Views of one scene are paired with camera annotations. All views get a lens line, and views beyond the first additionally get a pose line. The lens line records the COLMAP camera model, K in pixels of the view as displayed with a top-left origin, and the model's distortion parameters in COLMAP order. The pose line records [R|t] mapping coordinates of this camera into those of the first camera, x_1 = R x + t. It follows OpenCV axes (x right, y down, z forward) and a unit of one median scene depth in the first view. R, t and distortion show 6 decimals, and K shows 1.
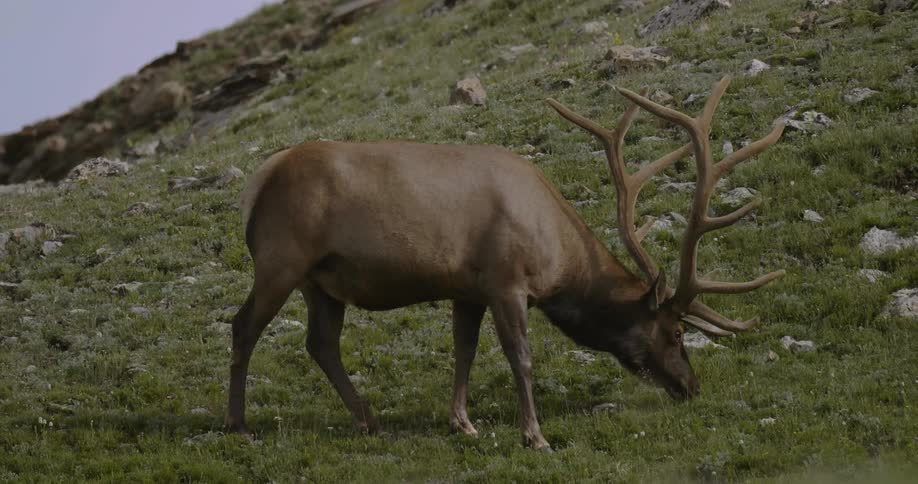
lens RADIAL K [[655.7, 0, 459.0], [0, 655.7, 242.0], [0, 0, 1]] dist [-0.005815, 0.003693]
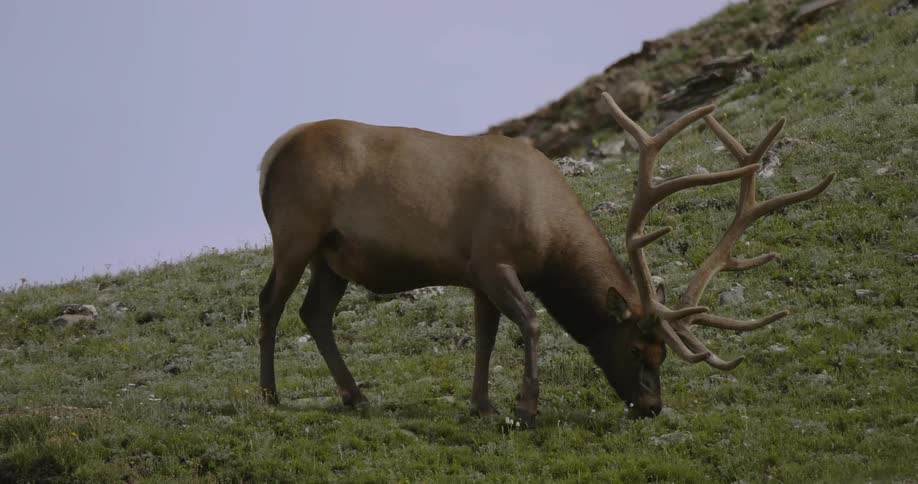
lens RADIAL K [[655.7, 0, 459.0], [0, 655.7, 242.0], [0, 0, 1]] dist [-0.005815, 0.003693]
pose [[0.999967, -0.004556, -0.006789, -0.704457], [0.004590, 0.999977, 0.004947, -0.005822], [0.006766, -0.004978, 0.999965, -0.002357]]
